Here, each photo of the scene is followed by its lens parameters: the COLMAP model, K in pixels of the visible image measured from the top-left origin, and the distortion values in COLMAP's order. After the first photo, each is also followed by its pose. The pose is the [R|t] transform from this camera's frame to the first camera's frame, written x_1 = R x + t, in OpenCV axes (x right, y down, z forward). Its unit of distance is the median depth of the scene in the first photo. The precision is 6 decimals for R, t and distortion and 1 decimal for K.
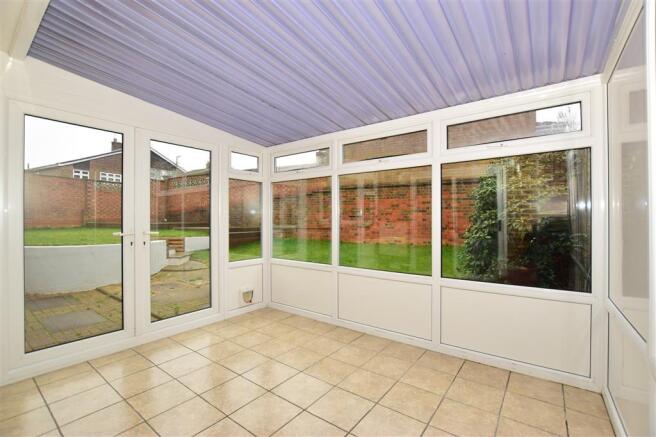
lens RADIAL K [[290.4, 0, 328.0], [0, 290.4, 218.5], [0, 0, 1]] dist [-0.022661, 0.000900]
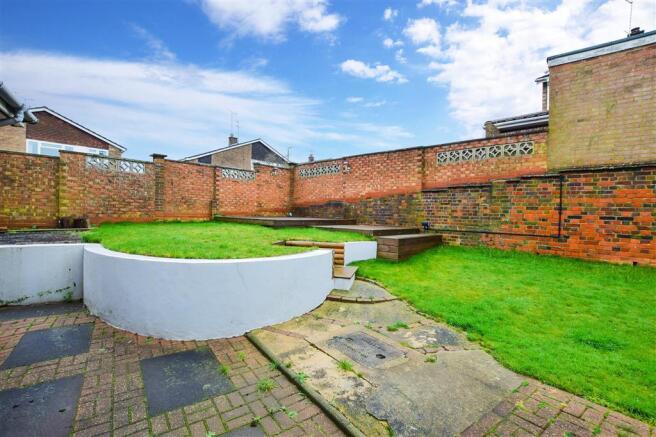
lens RADIAL K [[290.4, 0, 328.0], [0, 290.4, 218.5], [0, 0, 1]] dist [-0.022661, 0.000900]
pose [[0.955670, 0.027493, -0.293155, -0.285985], [-0.021914, 0.999511, 0.022301, -0.005973], [0.293624, -0.014888, 0.955805, 0.289023]]
